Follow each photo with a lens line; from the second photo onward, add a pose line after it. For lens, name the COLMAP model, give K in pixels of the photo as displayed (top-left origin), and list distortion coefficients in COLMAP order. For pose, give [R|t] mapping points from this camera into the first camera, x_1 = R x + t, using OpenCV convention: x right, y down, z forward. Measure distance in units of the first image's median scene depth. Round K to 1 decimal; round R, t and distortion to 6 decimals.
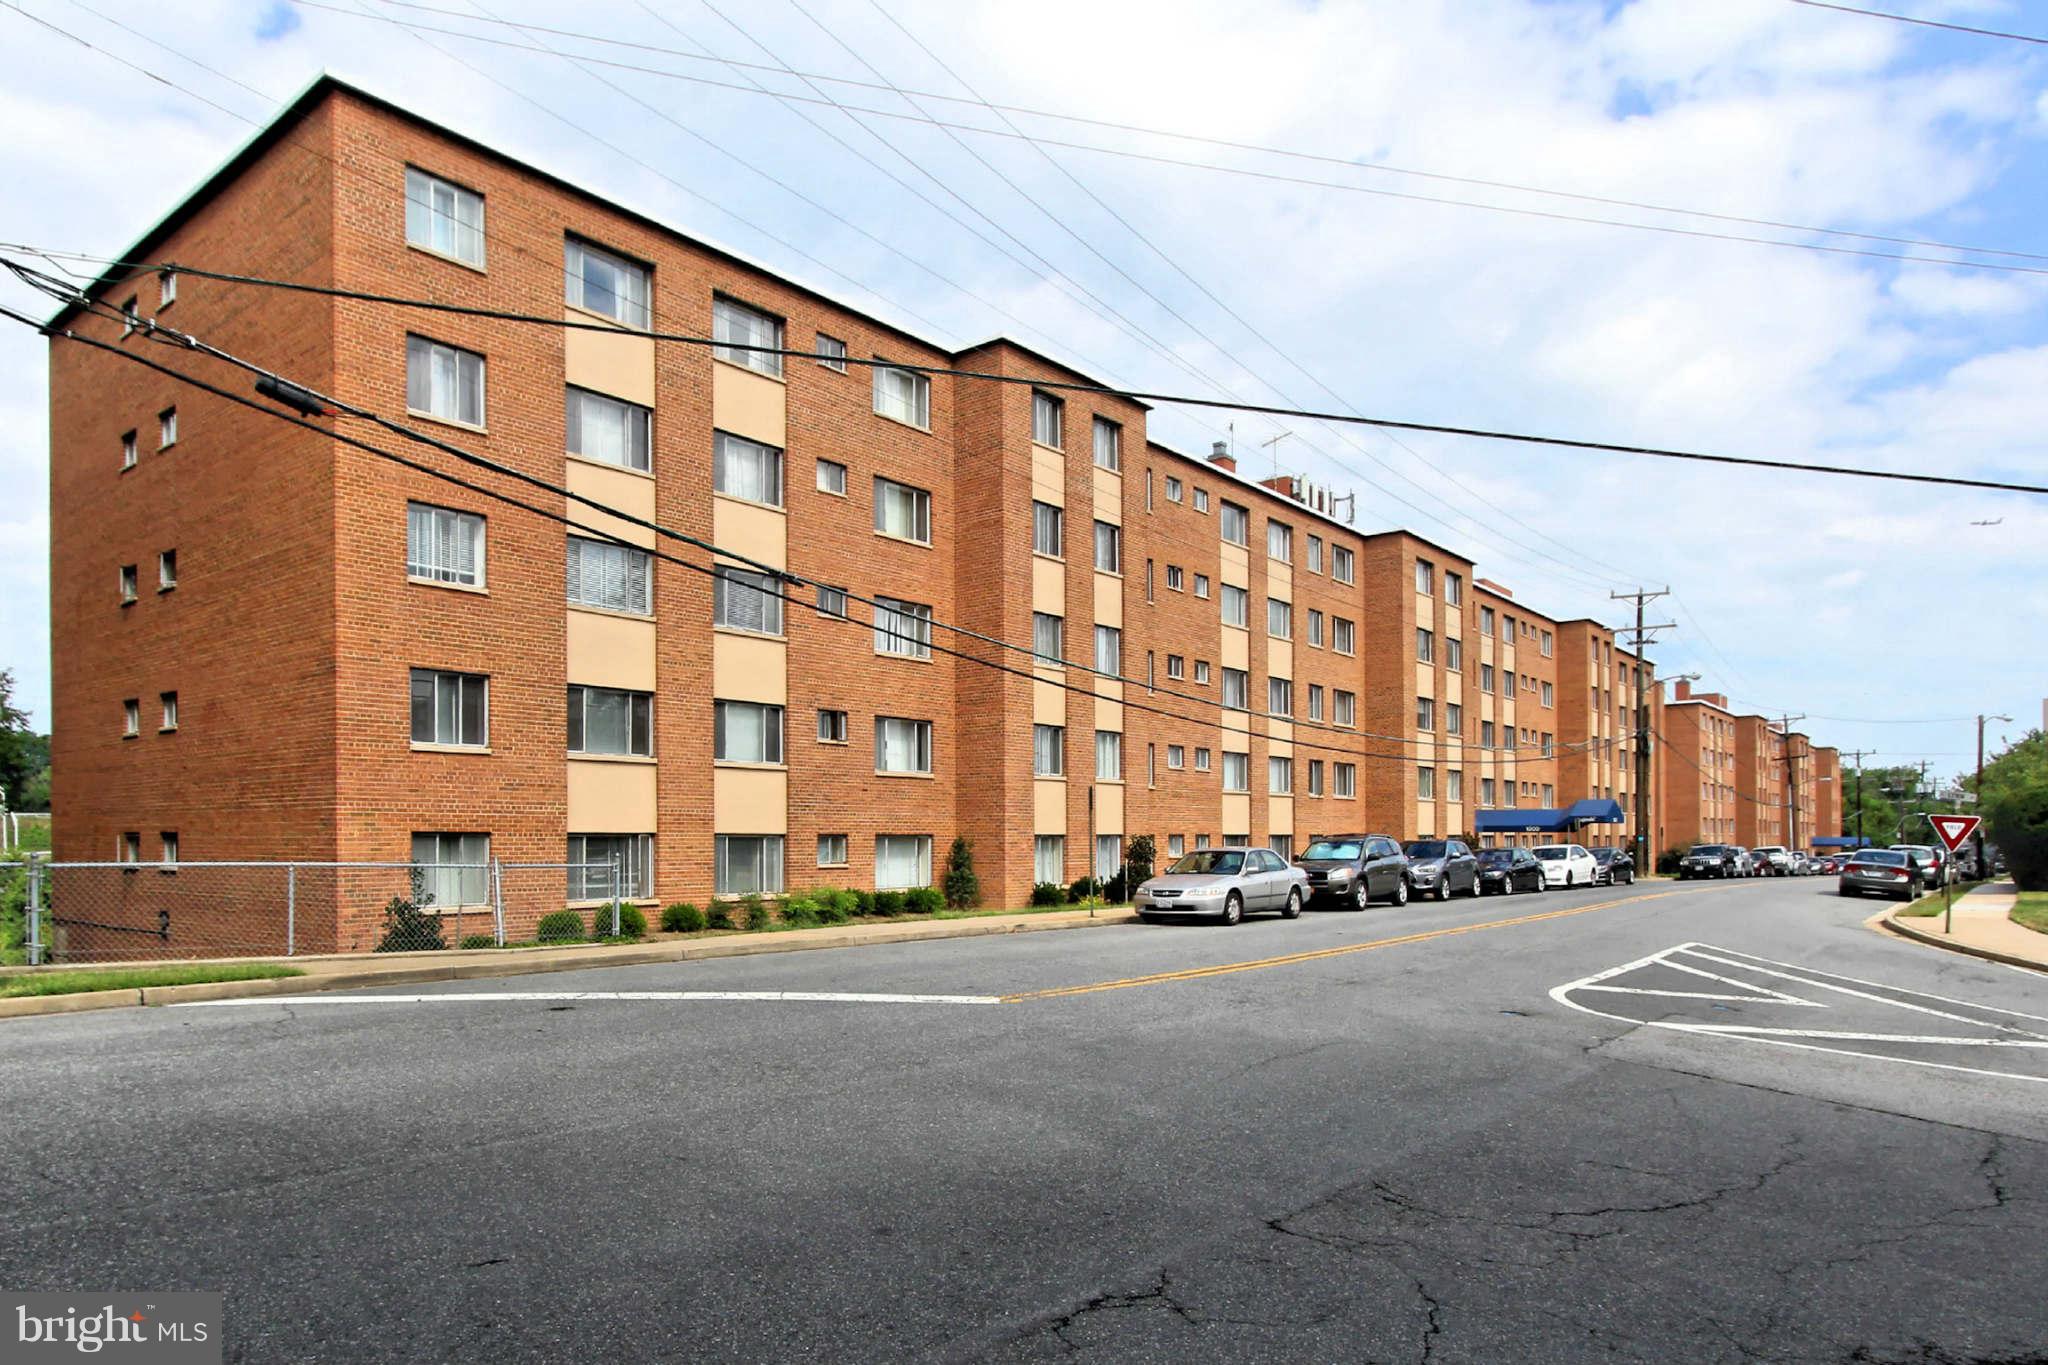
lens RADIAL K [[1662.3, 0, 1023.1], [0, 1662.3, 784.0], [0, 0, 1]] dist [0.009096, 0.001854]
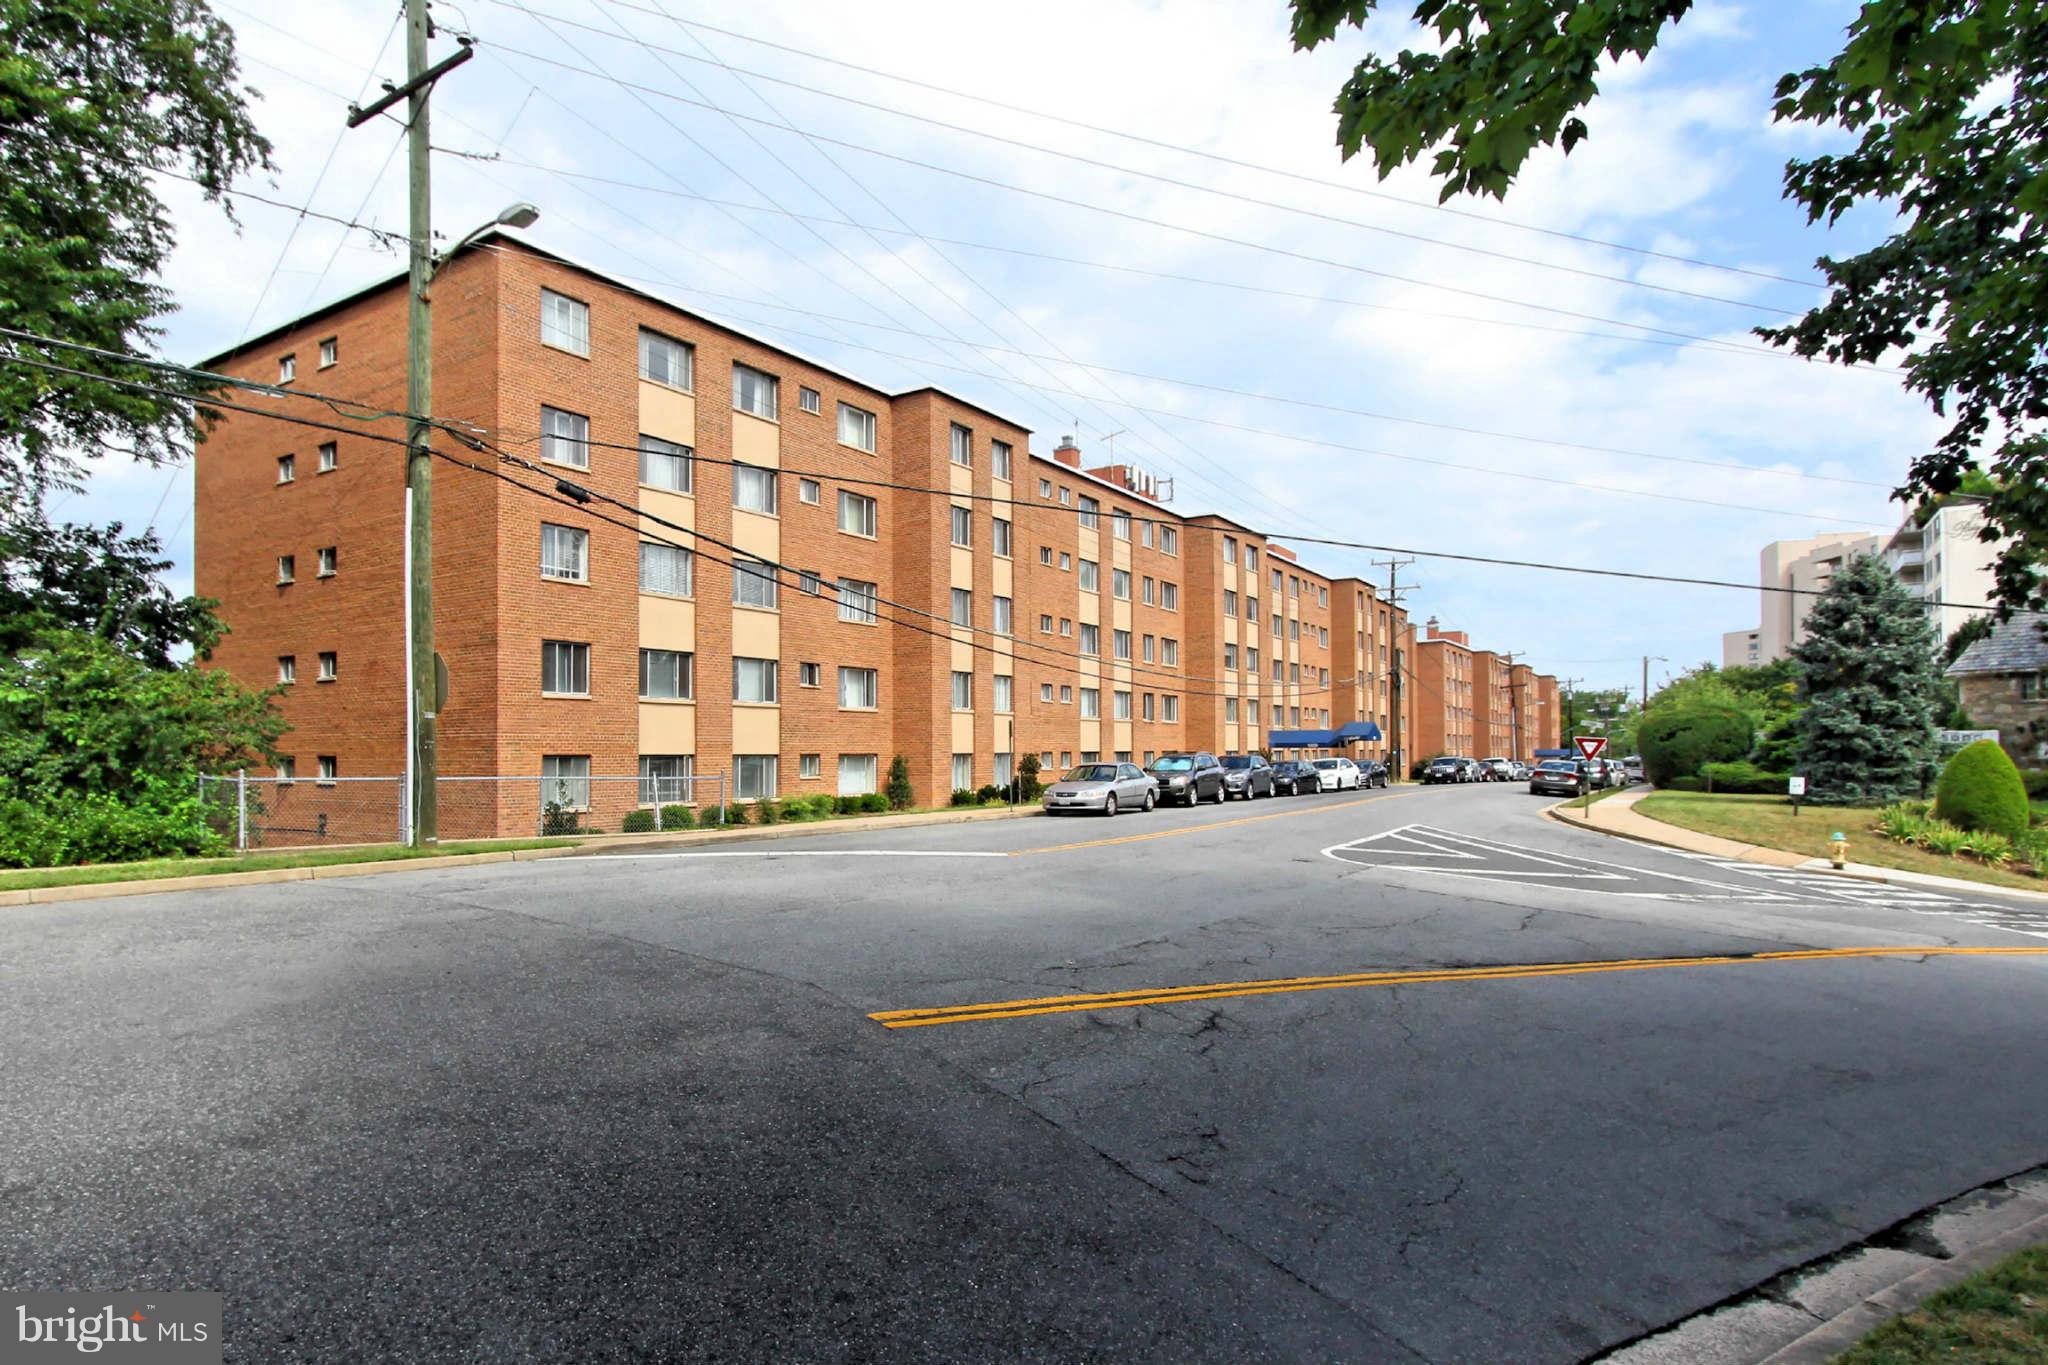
lens RADIAL K [[1594.1, 0, 1024.0], [0, 1594.1, 682.5], [0, 0, 1]] dist [0.002269, 0.001077]
pose [[0.993122, -0.000377, 0.117083, -0.087213], [0.001626, 0.999943, -0.010570, -0.013325], [-0.117072, 0.010687, 0.993066, -0.290456]]
